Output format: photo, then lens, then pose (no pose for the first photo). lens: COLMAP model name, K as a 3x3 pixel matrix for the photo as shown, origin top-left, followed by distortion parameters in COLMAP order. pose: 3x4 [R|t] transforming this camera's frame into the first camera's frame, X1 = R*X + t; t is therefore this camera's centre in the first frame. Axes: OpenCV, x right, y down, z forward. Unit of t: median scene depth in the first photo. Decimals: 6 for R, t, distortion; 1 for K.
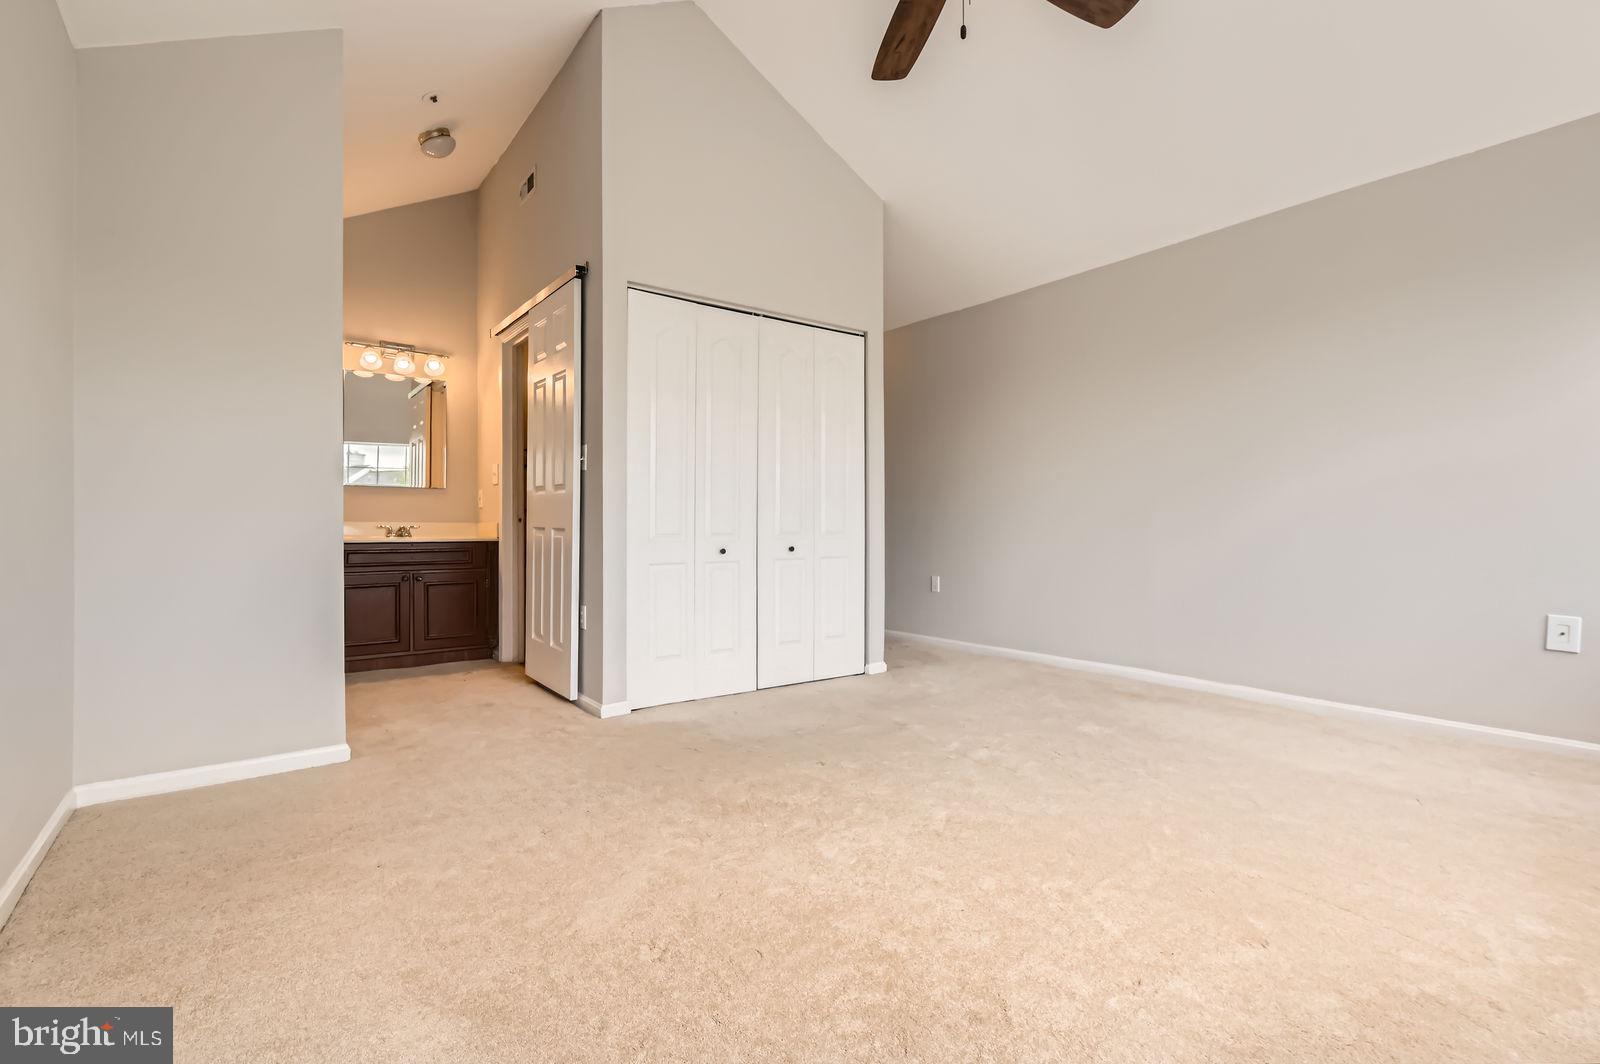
lens RADIAL K [[734.9, 0, 809.2], [0, 734.9, 530.2], [0, 0, 1]] dist [0.013885, -0.000651]
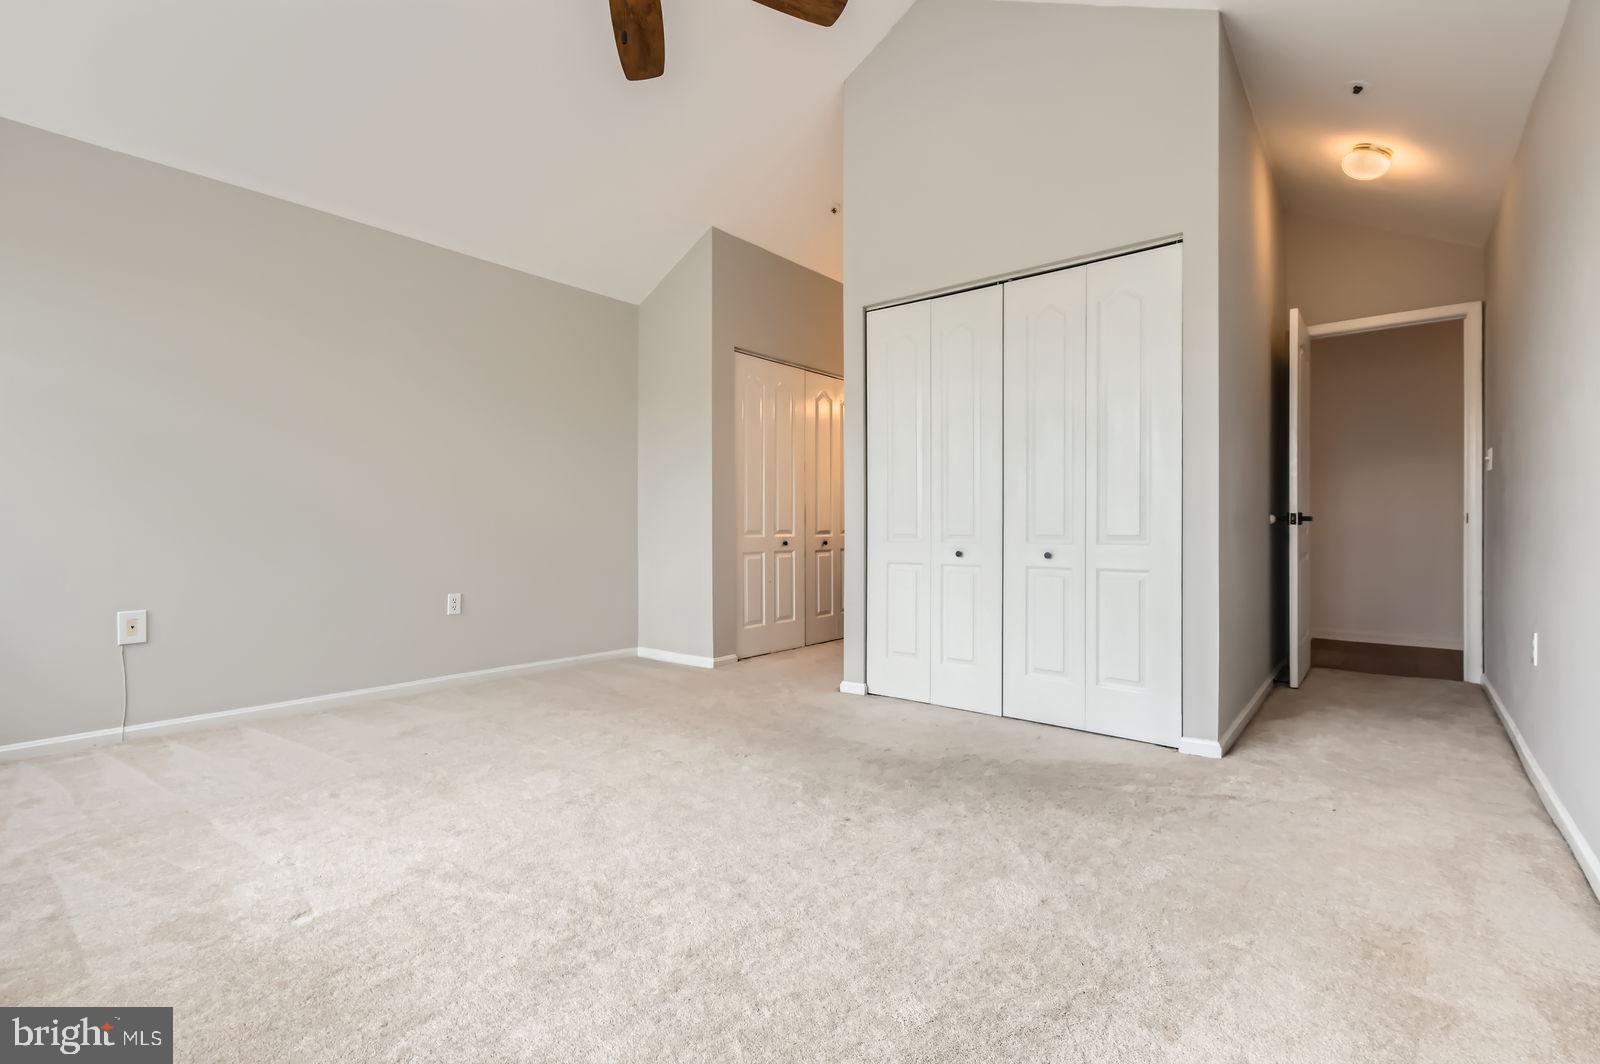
lens RADIAL K [[734.9, 0, 809.2], [0, 734.9, 530.2], [0, 0, 1]] dist [0.013885, -0.000651]
pose [[0.232512, 0.004627, -0.972582, 0.715377], [-0.004483, 0.999983, 0.003686, -0.003726], [0.972583, 0.003504, 0.232529, 0.576709]]
